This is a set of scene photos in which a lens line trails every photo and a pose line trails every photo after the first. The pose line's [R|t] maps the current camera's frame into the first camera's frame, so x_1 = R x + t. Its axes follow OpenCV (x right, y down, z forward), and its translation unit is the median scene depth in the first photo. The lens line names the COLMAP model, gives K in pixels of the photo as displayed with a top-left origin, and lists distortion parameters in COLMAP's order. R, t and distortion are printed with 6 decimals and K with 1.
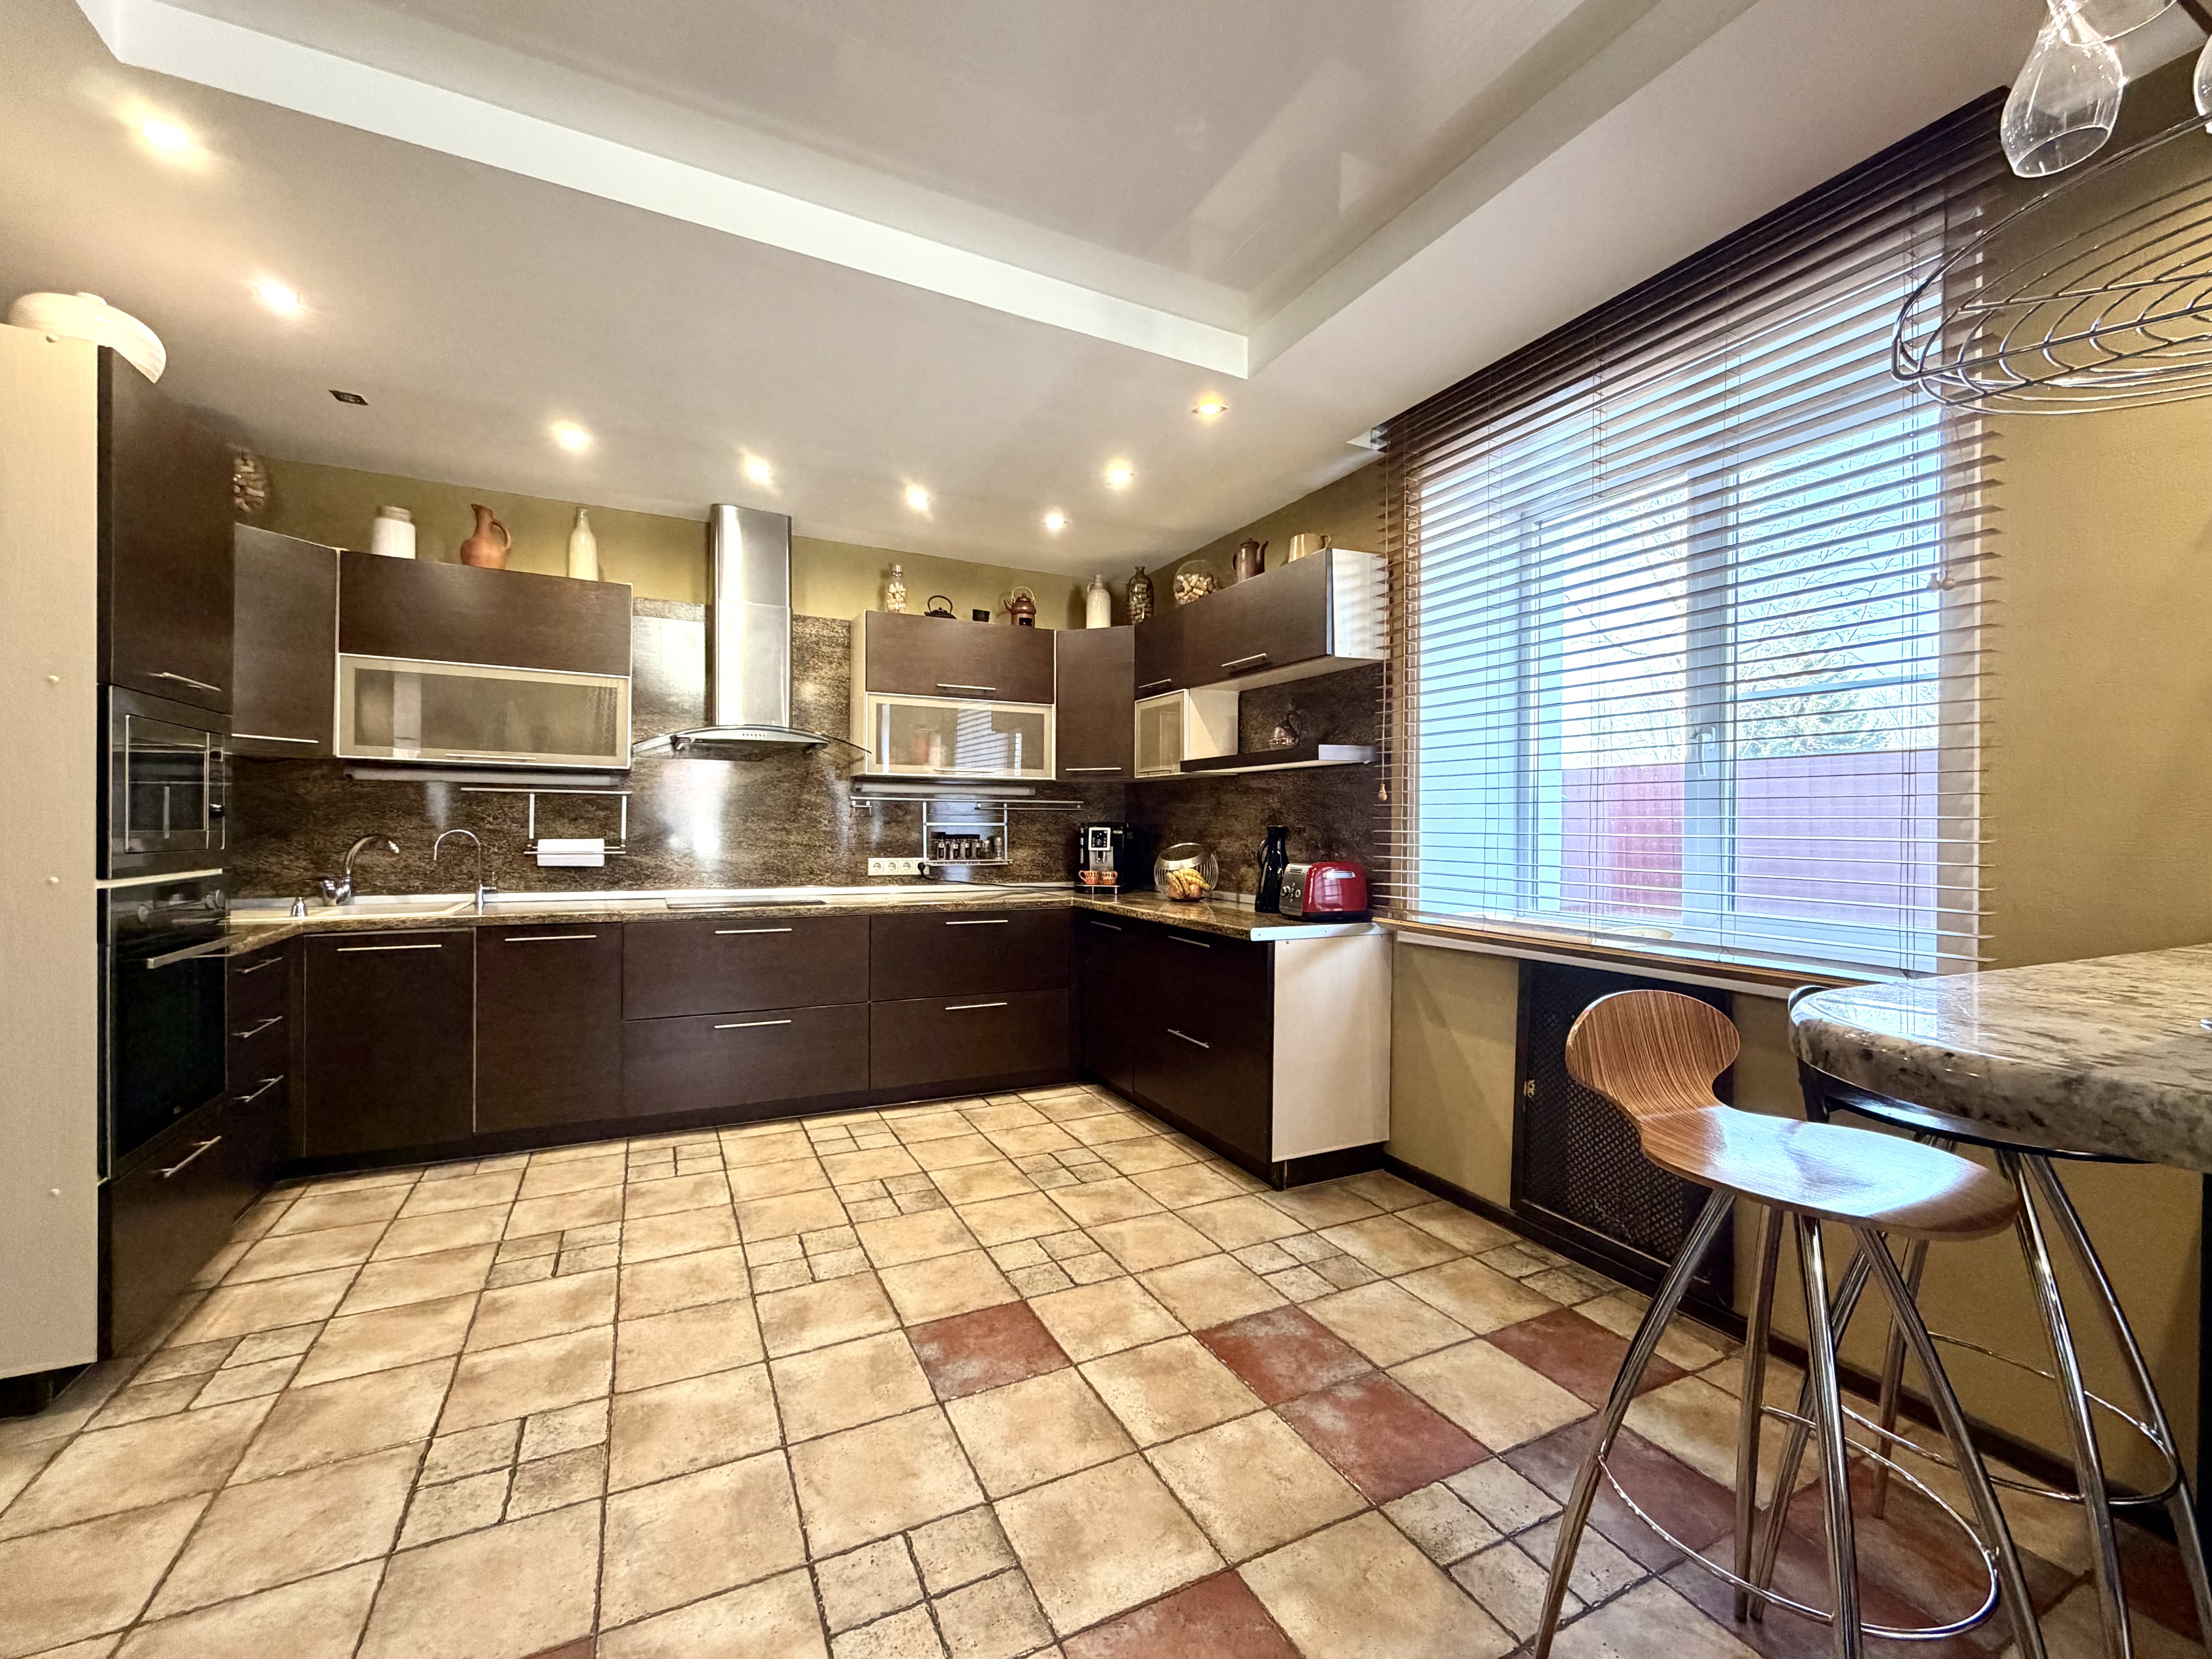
lens RADIAL K [[900.8, 0, 1097.2], [0, 900.8, 832.0], [0, 0, 1]] dist [-0.000814, -0.000349]
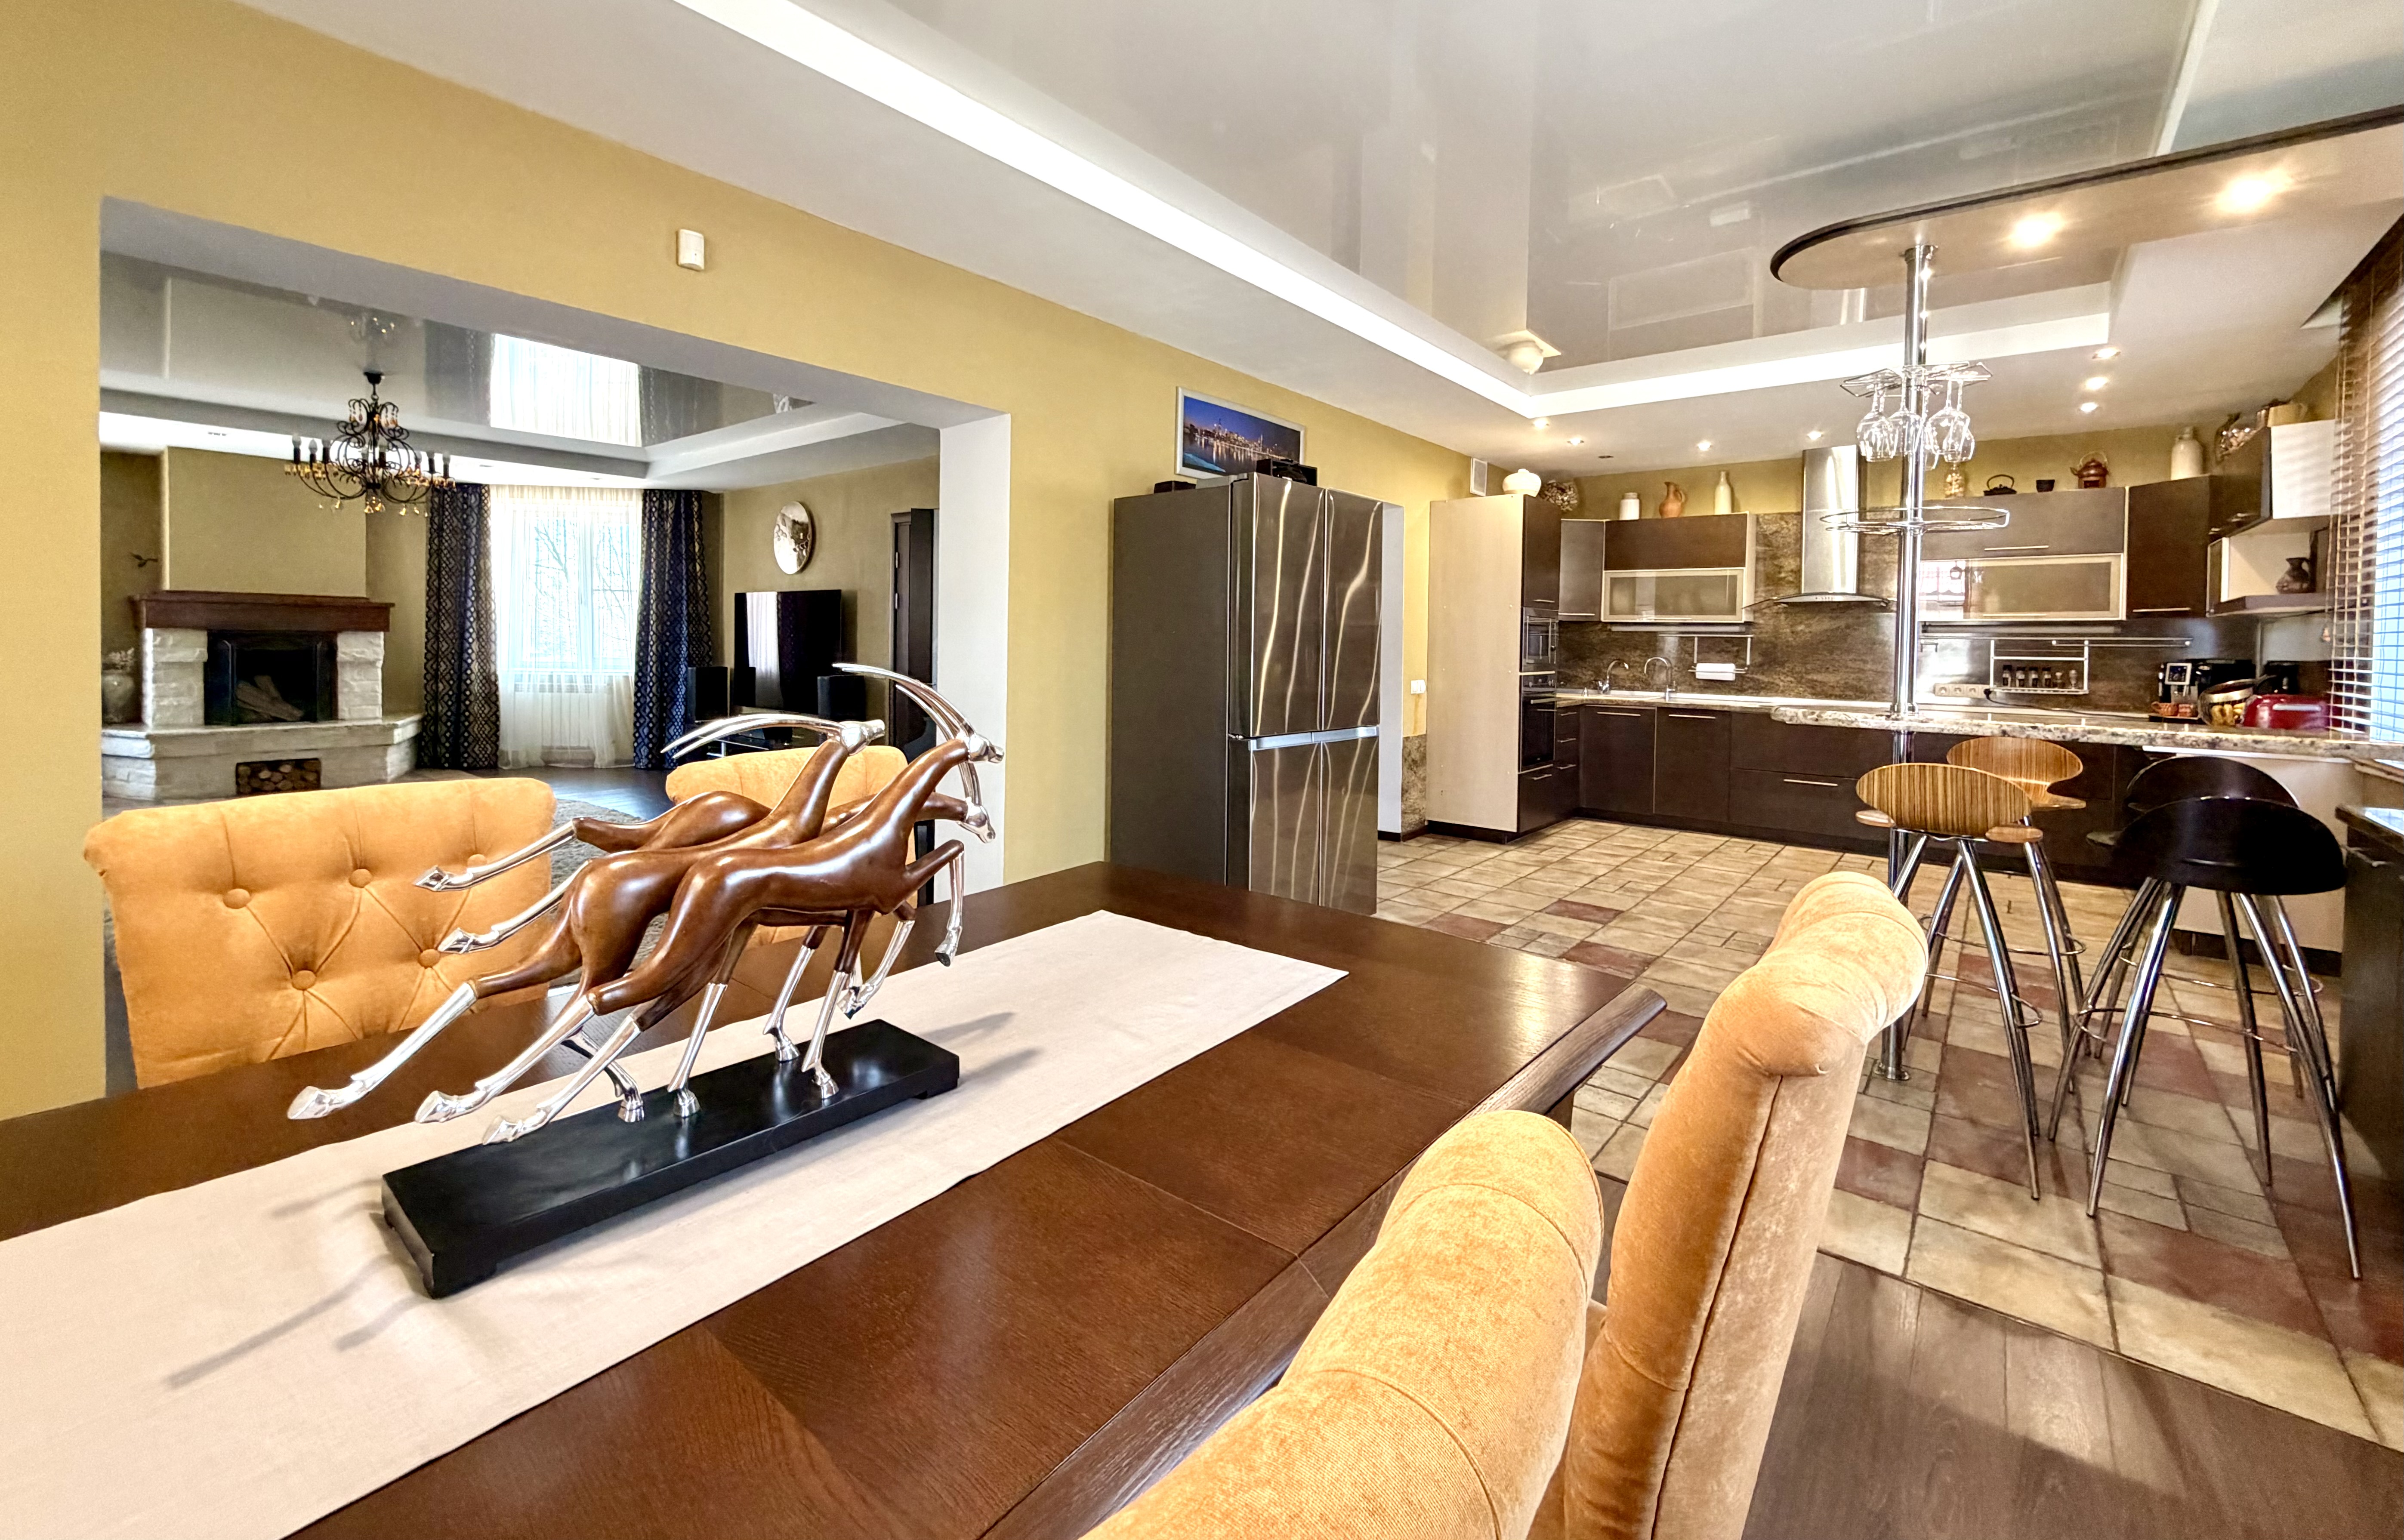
lens RADIAL K [[986.1, 0, 1194.2], [0, 986.1, 660.7], [0, 0, 1]] dist [0.001189, -0.000003]
pose [[0.398133, 0.017130, -0.917168, 0.789599], [-0.016550, 0.999797, 0.011489, -0.003042], [0.917178, 0.010605, 0.398336, -0.697643]]
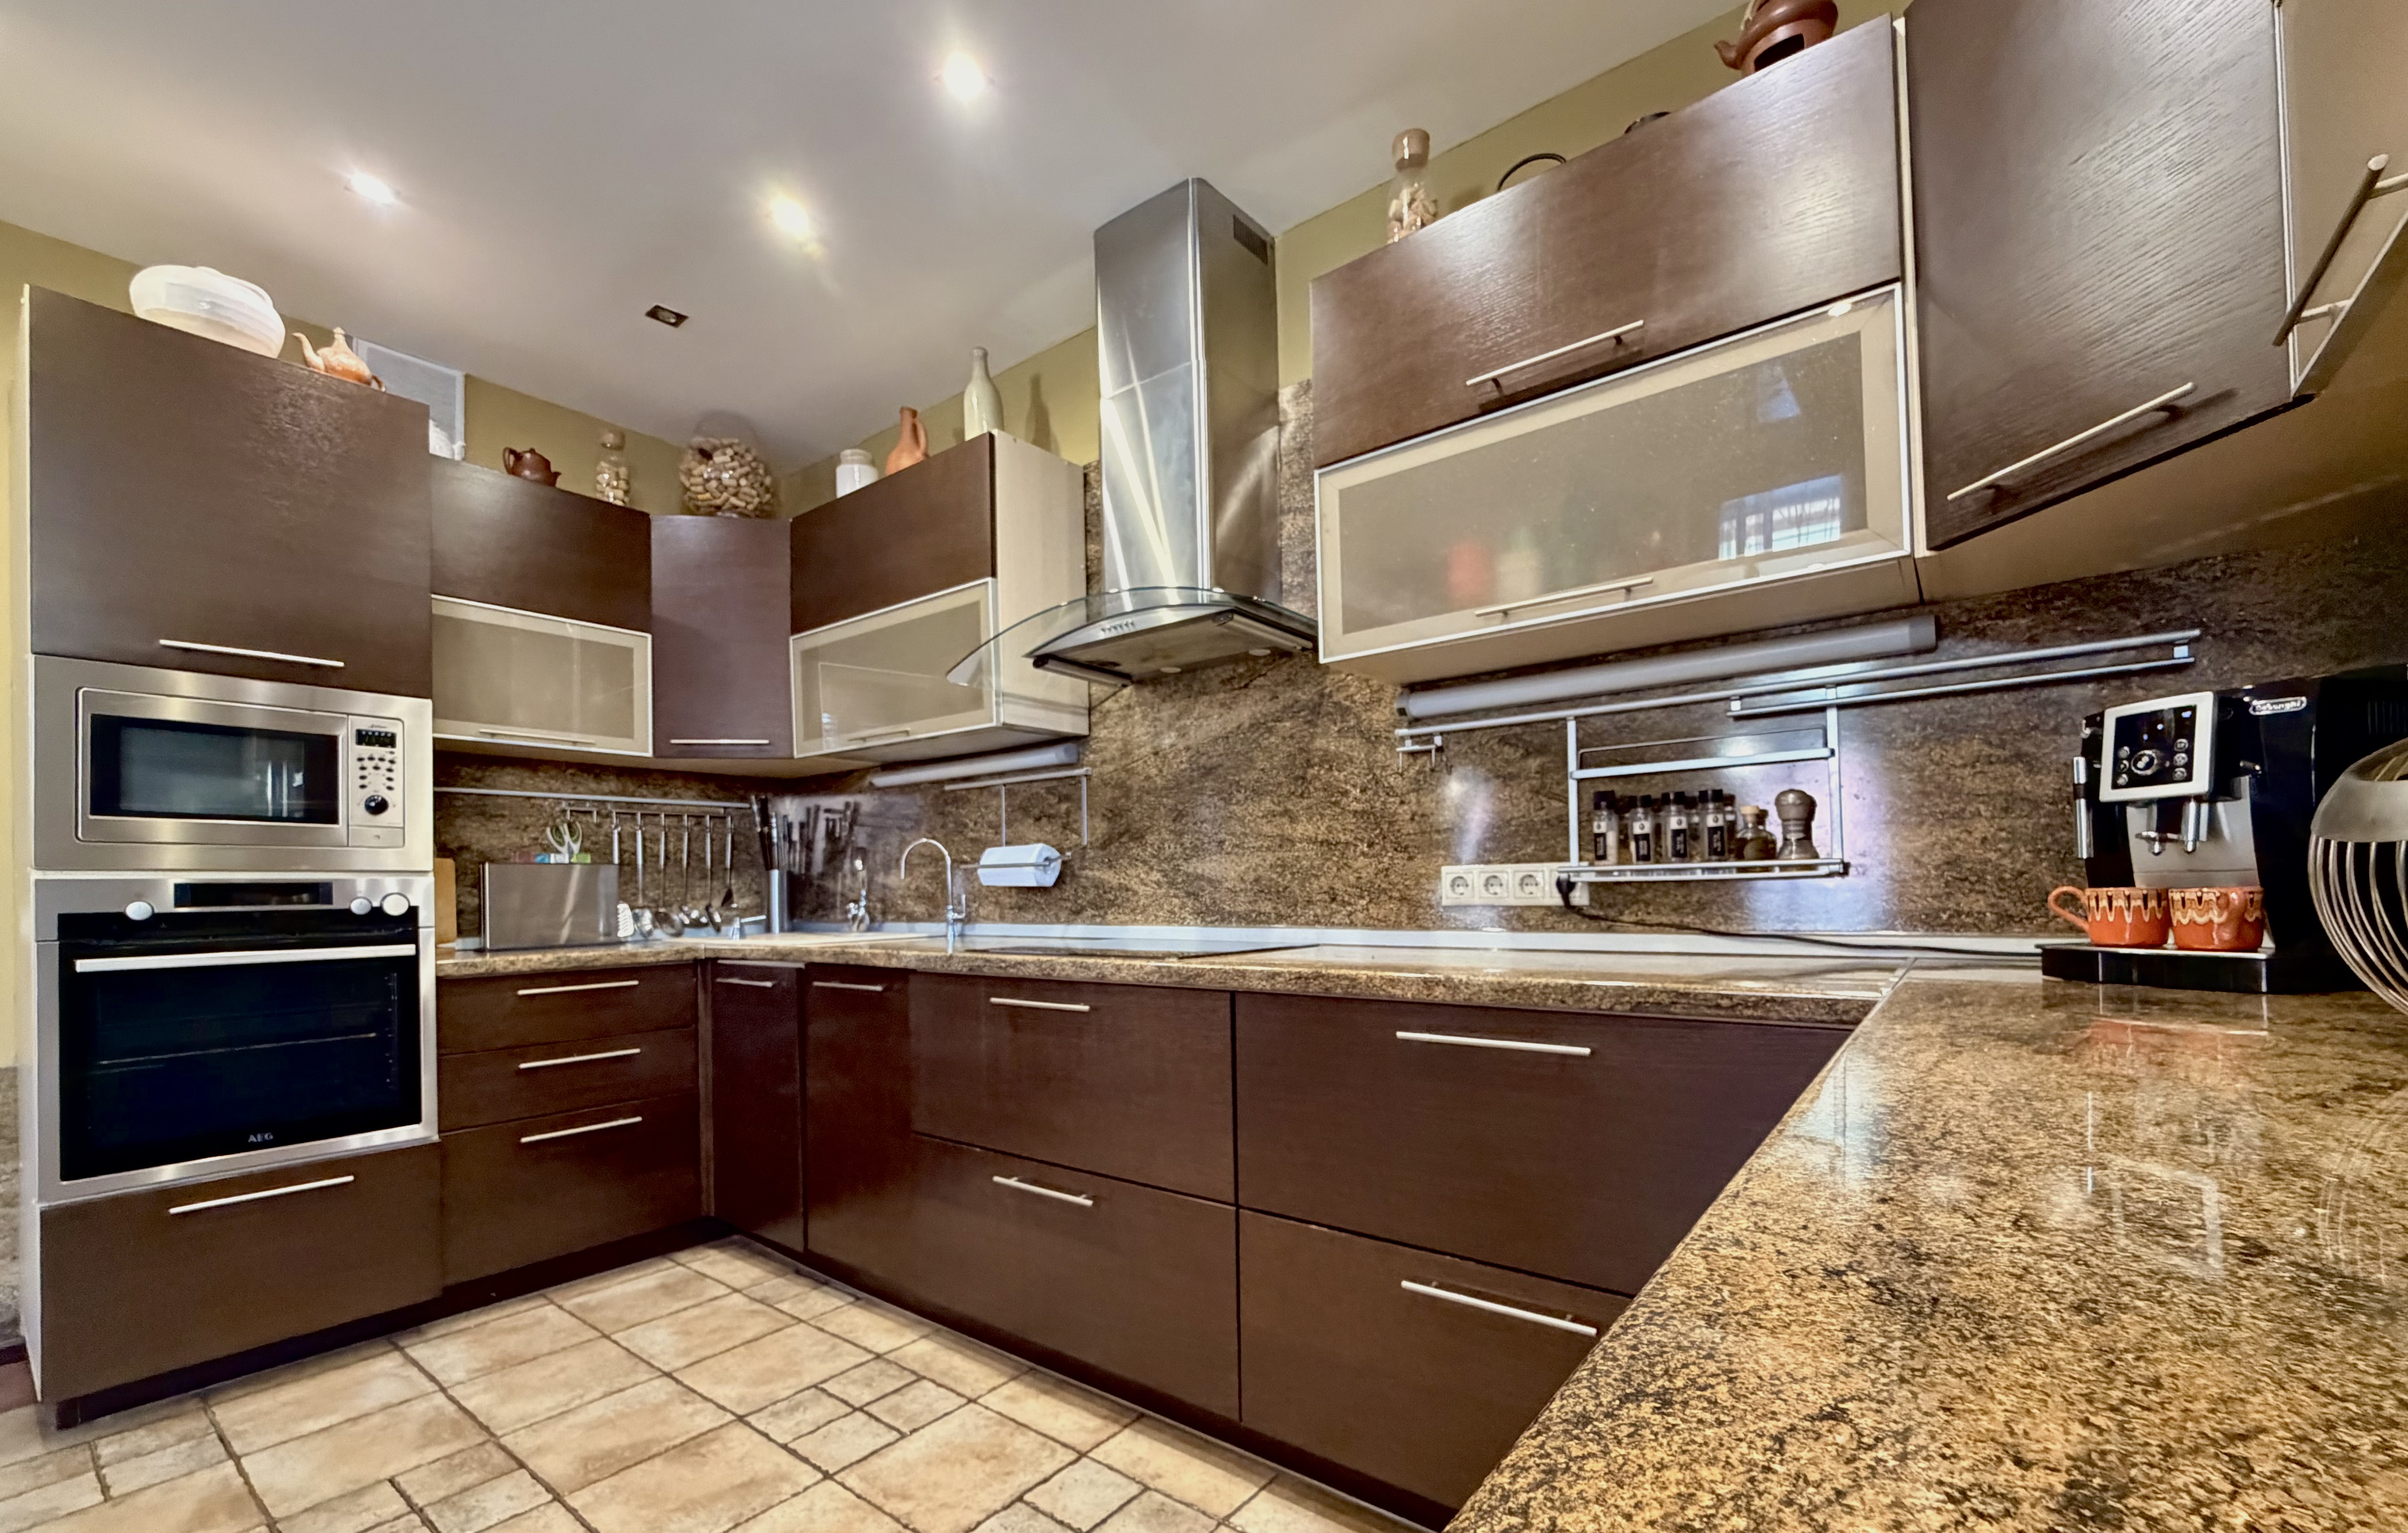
lens RADIAL K [[987.9, 0, 1205.6], [0, 987.9, 873.4], [0, 0, 1]] dist [0.001189, -0.000003]
pose [[0.424338, -0.030801, -0.904980, 0.162982], [0.017670, 0.999513, -0.025733, 0.053653], [0.905331, -0.005072, 0.424675, 0.866025]]
